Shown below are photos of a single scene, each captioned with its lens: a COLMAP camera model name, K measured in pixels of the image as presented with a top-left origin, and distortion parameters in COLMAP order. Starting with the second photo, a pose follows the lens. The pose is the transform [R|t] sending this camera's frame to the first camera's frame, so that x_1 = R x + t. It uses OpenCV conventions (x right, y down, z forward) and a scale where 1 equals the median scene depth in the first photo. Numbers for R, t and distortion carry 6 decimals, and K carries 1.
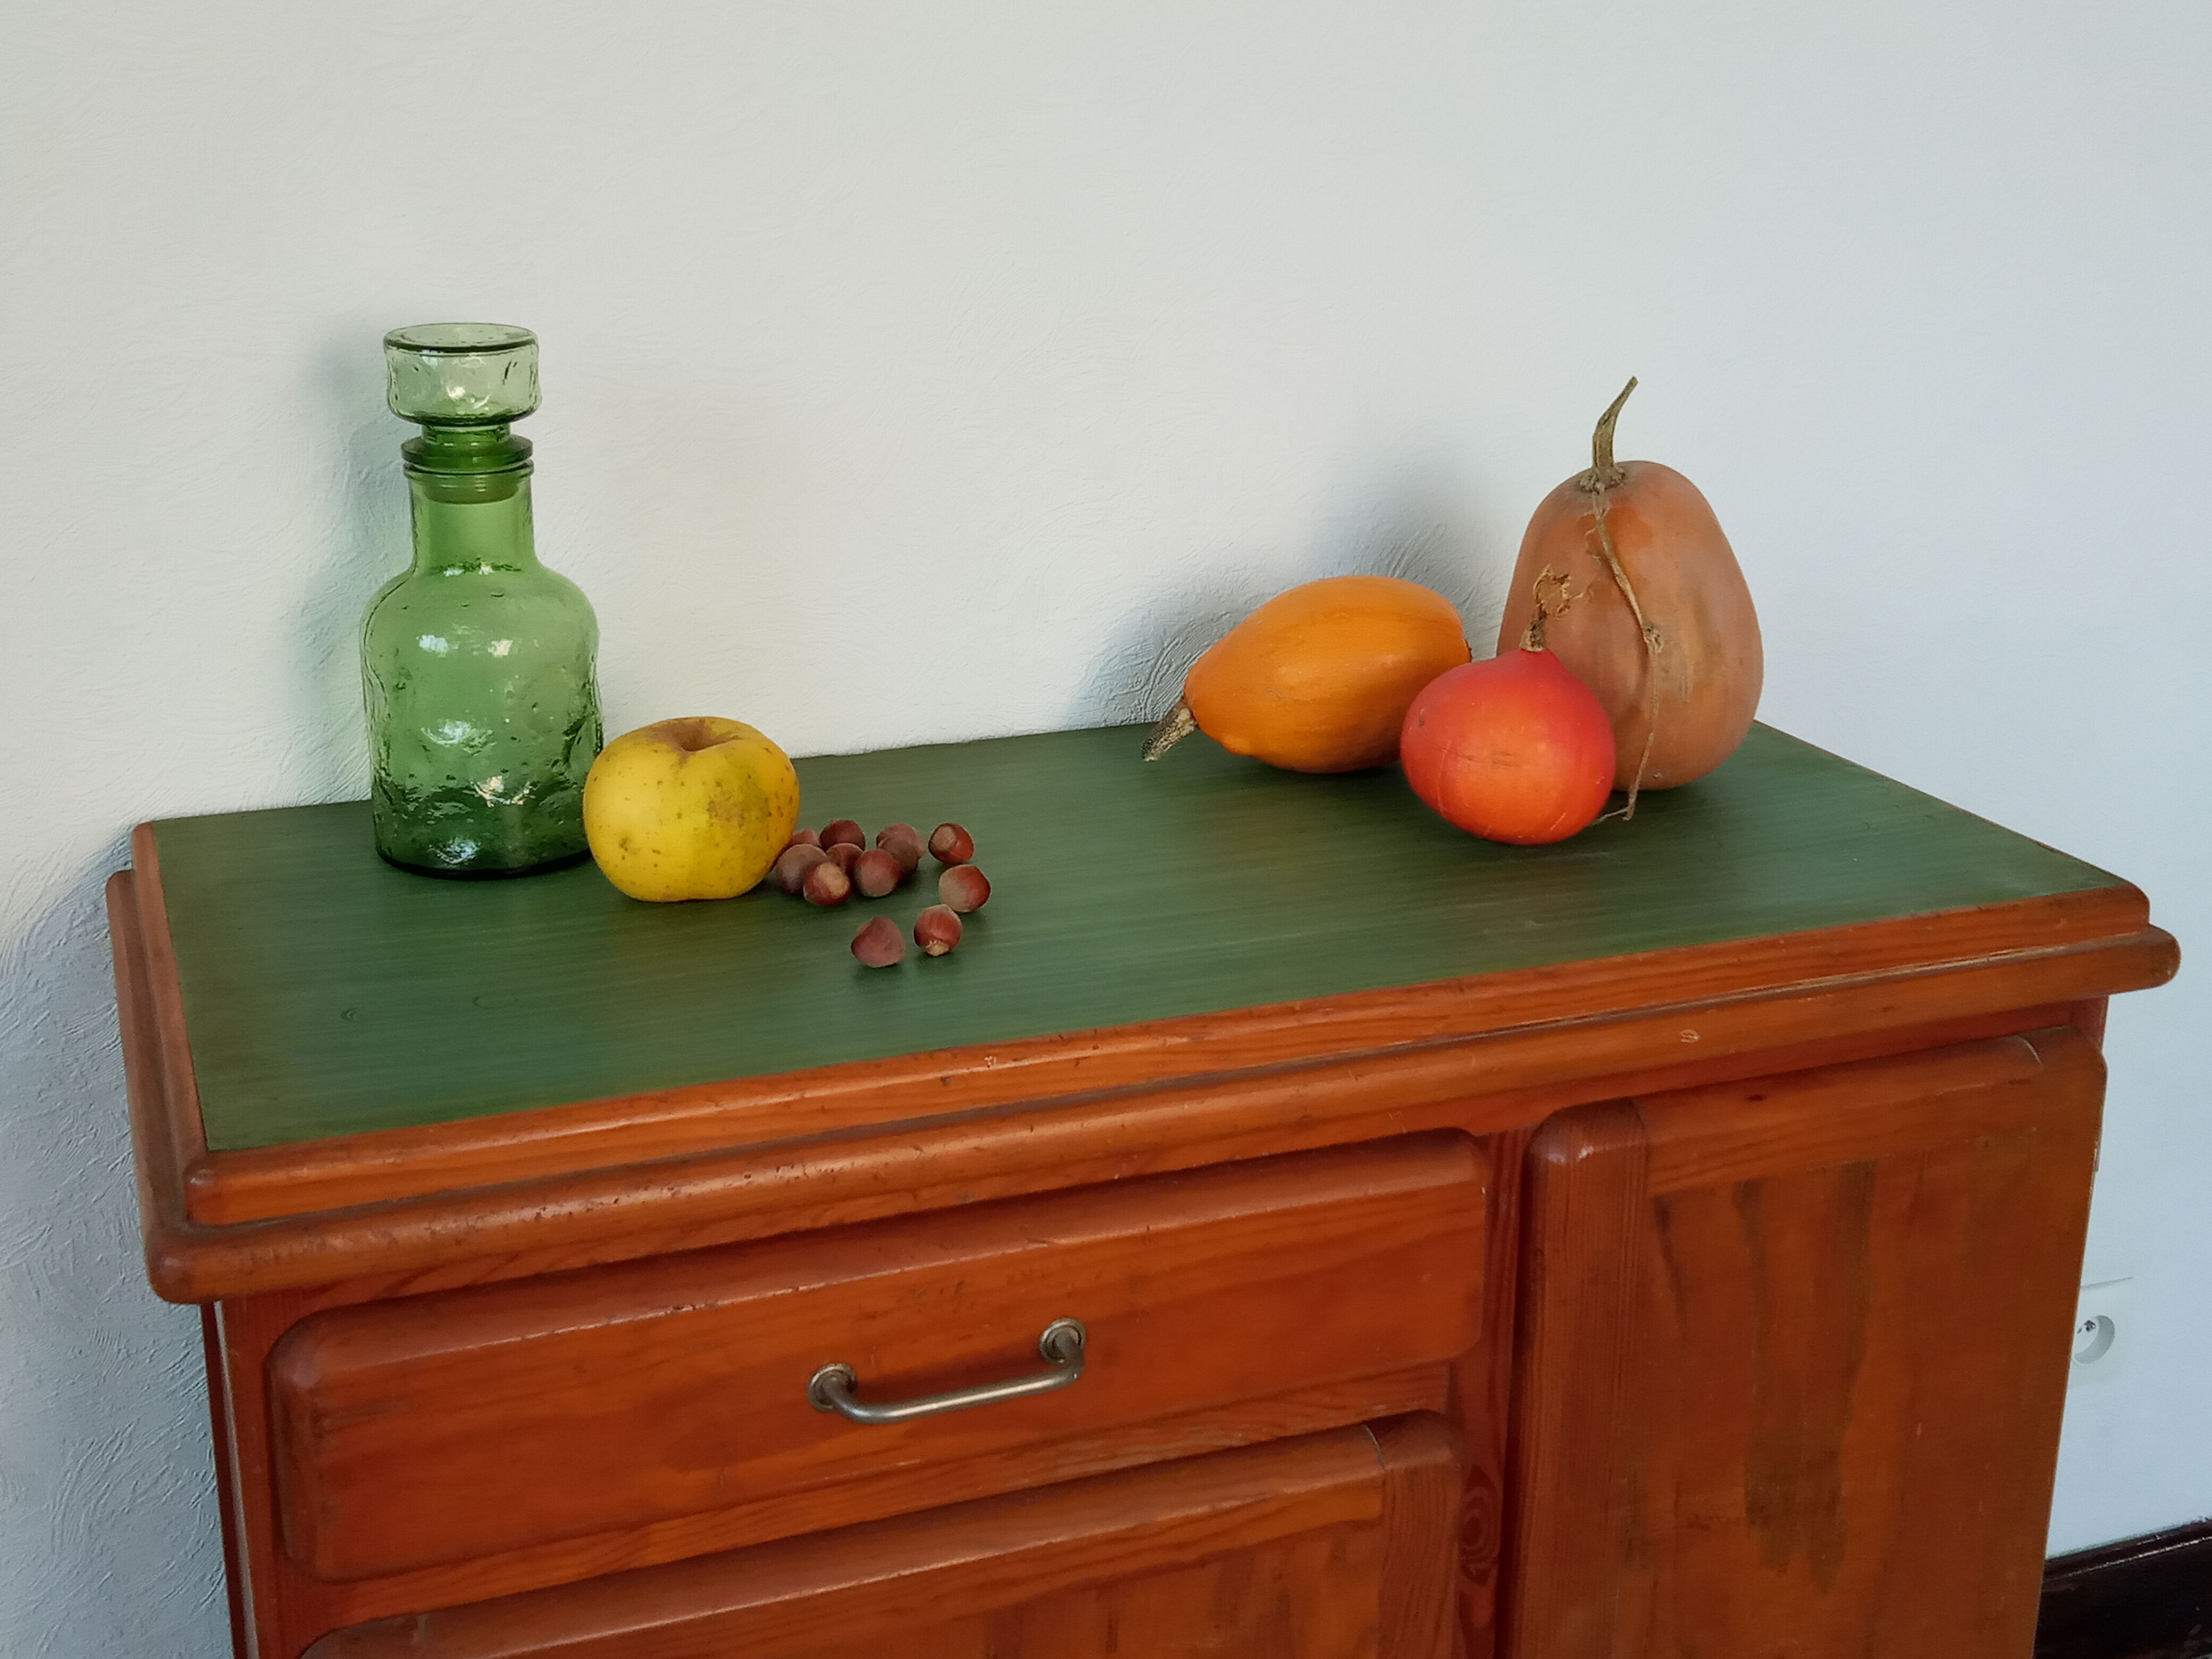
lens RADIAL K [[2608.4, 0, 1106.0], [0, 2608.4, 829.5], [0, 0, 1]] dist [0.117588, -0.331307]
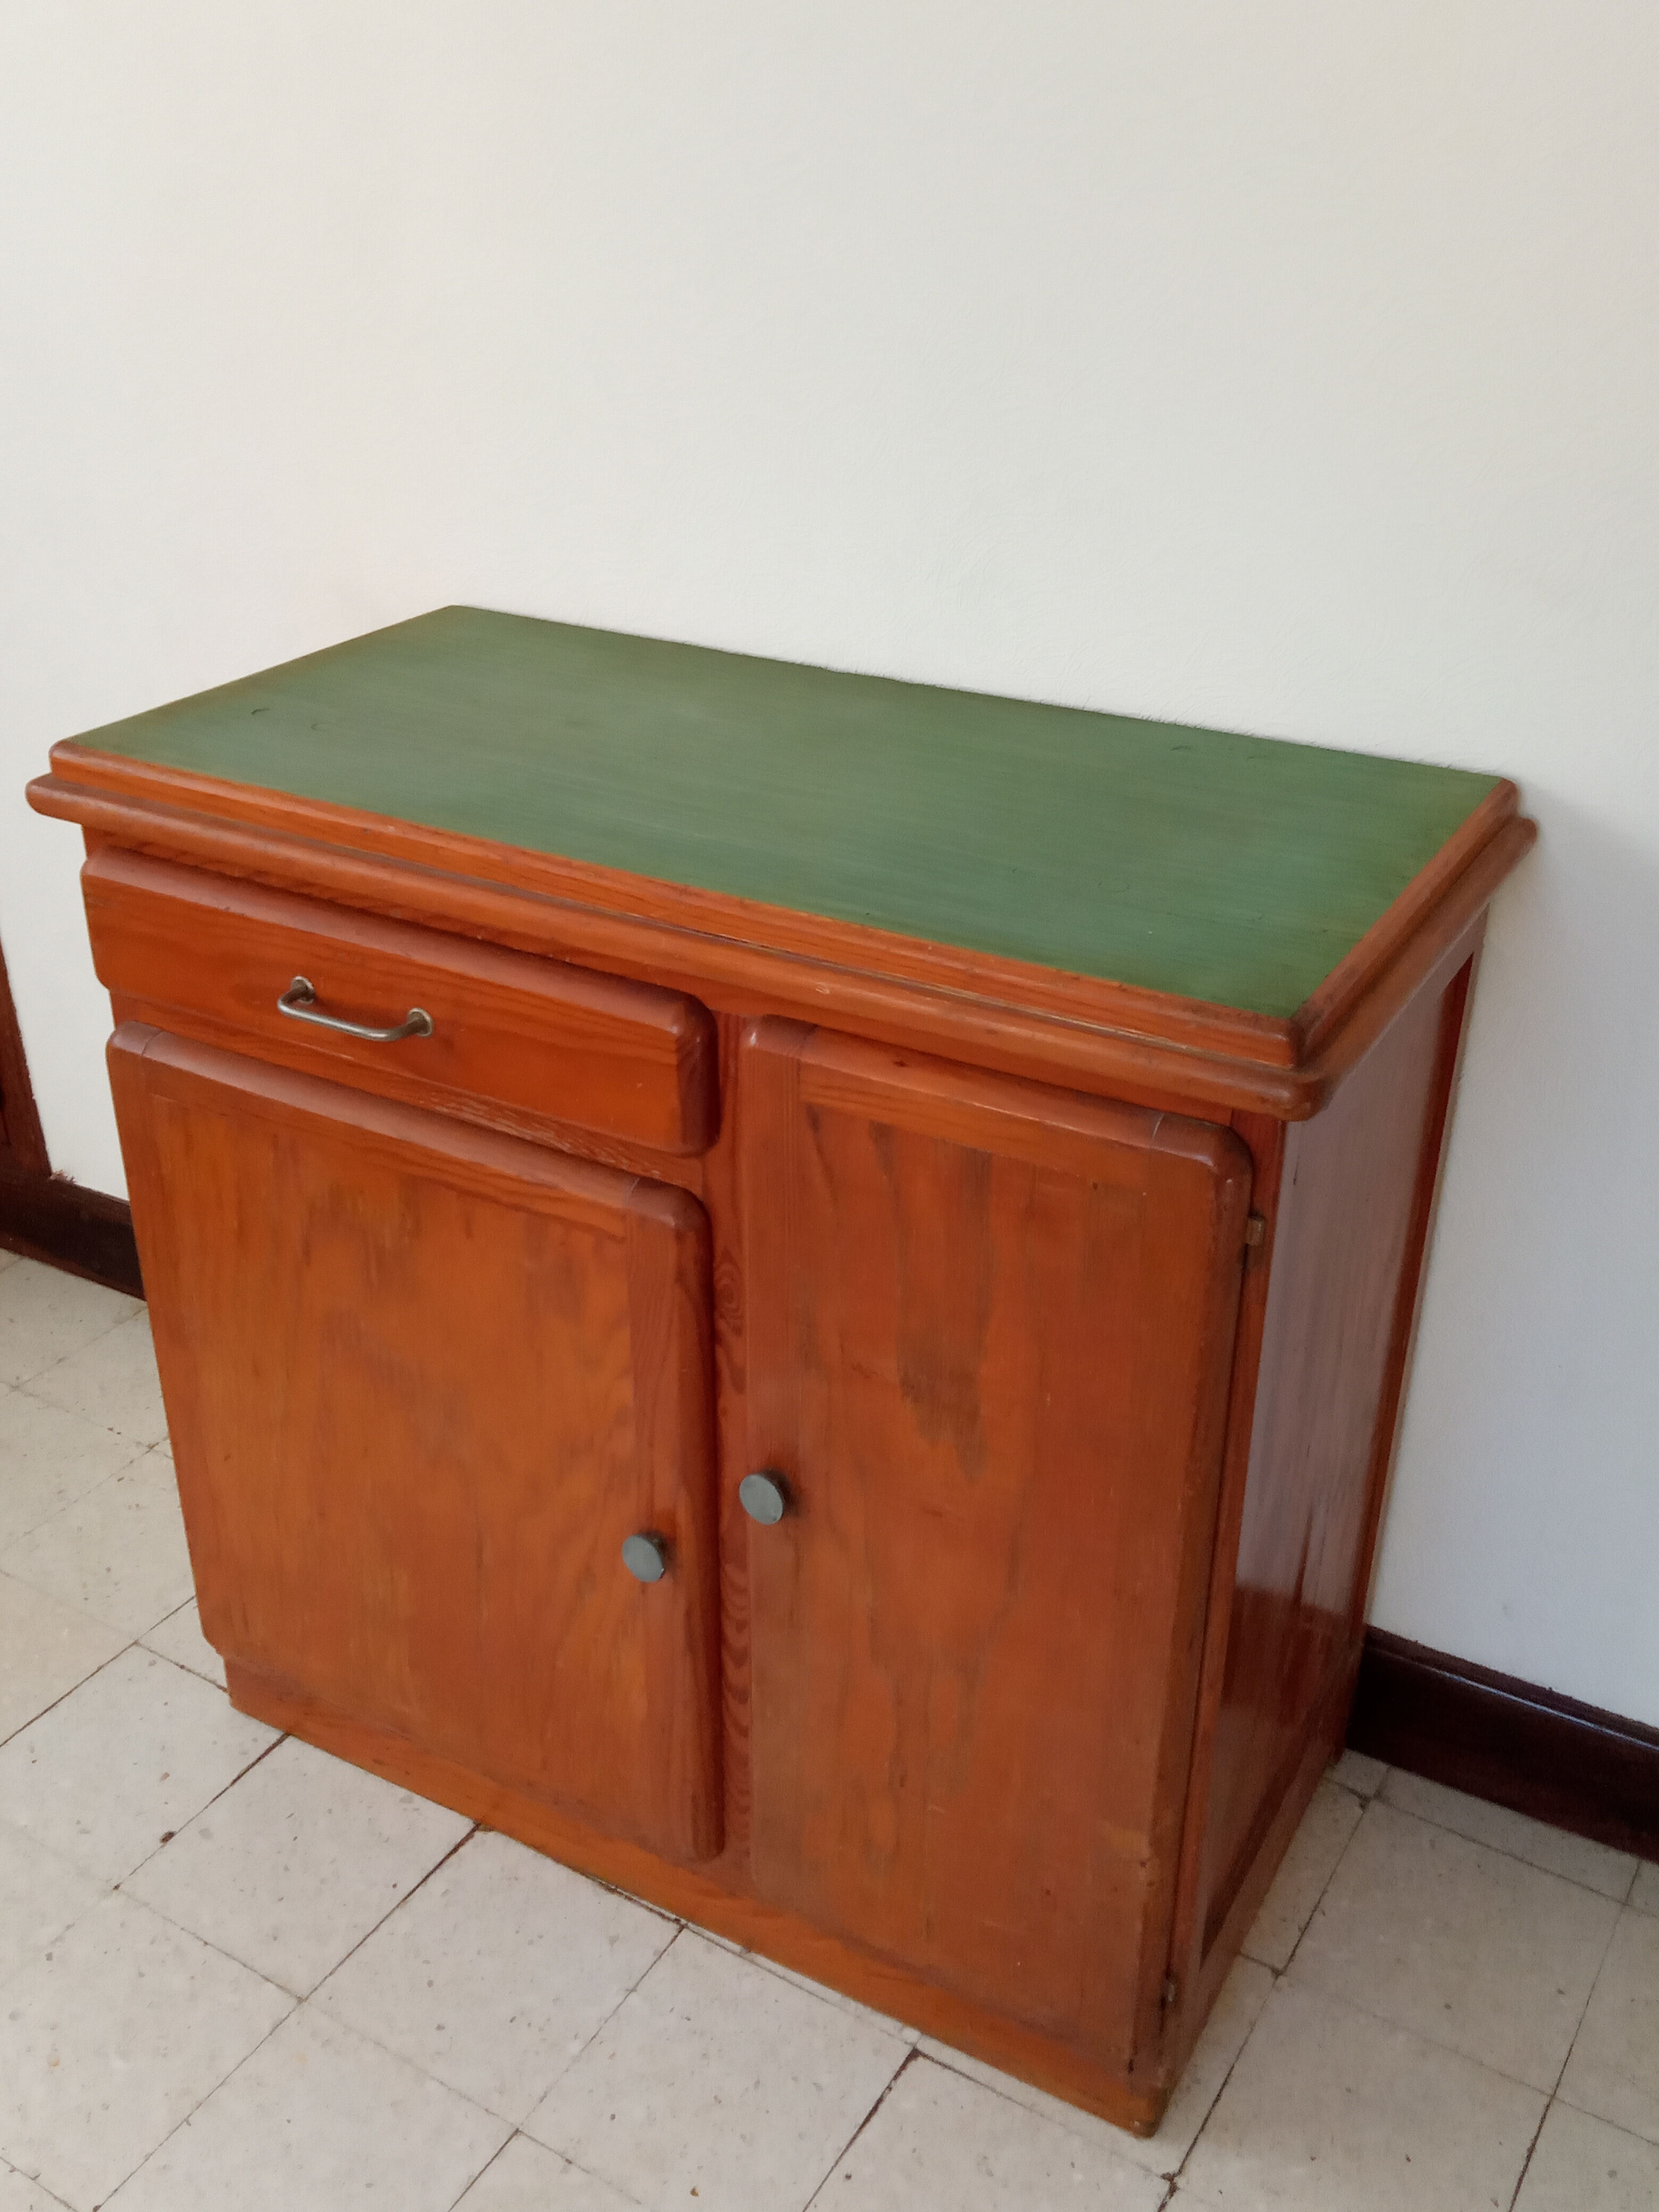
lens RADIAL K [[2128.5, 0, 829.5], [0, 2128.5, 1106.0], [0, 0, 1]] dist [0.072178, -0.150648]
pose [[0.624078, 0.360612, -0.693171, 0.913544], [-0.235542, 0.932688, 0.273154, -0.143914], [0.745015, -0.007199, 0.667009, 0.293793]]
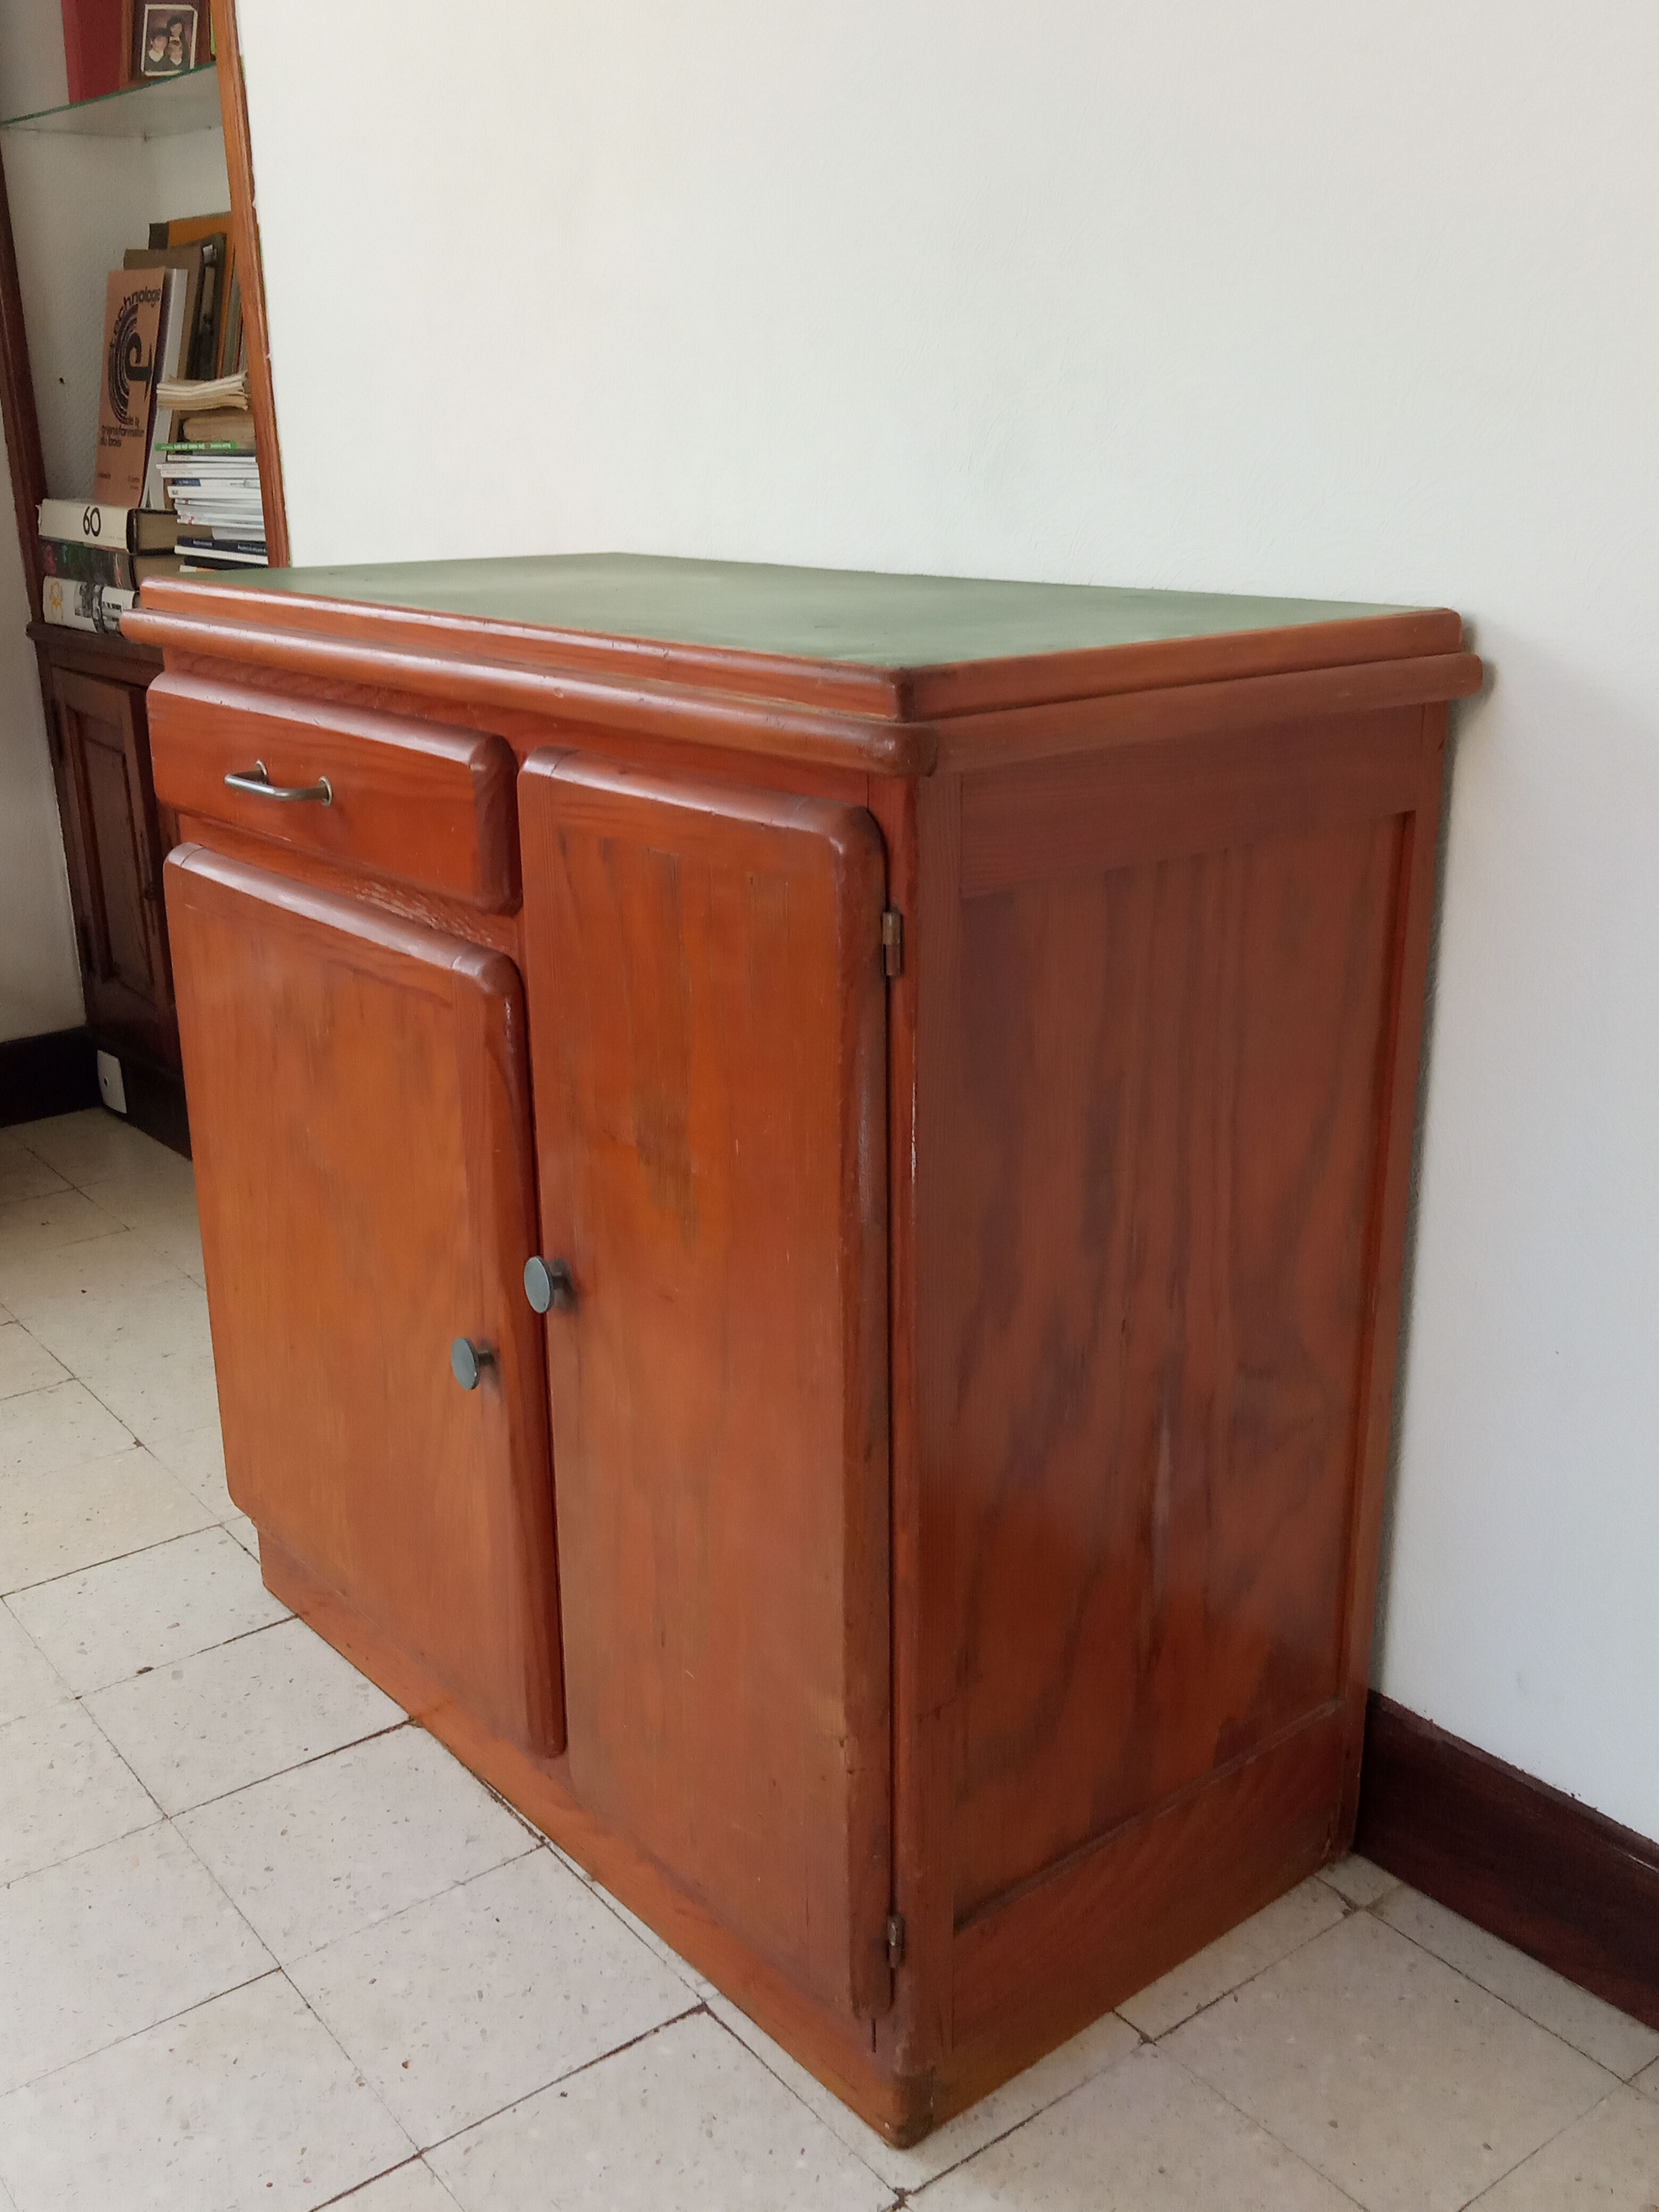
lens RADIAL K [[2141.6, 0, 829.5], [0, 2141.6, 1106.0], [0, 0, 1]] dist [0.056074, -0.140434]
pose [[0.300269, 0.280340, -0.911728, 1.195672], [-0.275521, 0.940583, 0.198472, 0.023561], [0.913196, 0.191605, 0.359667, 0.742569]]
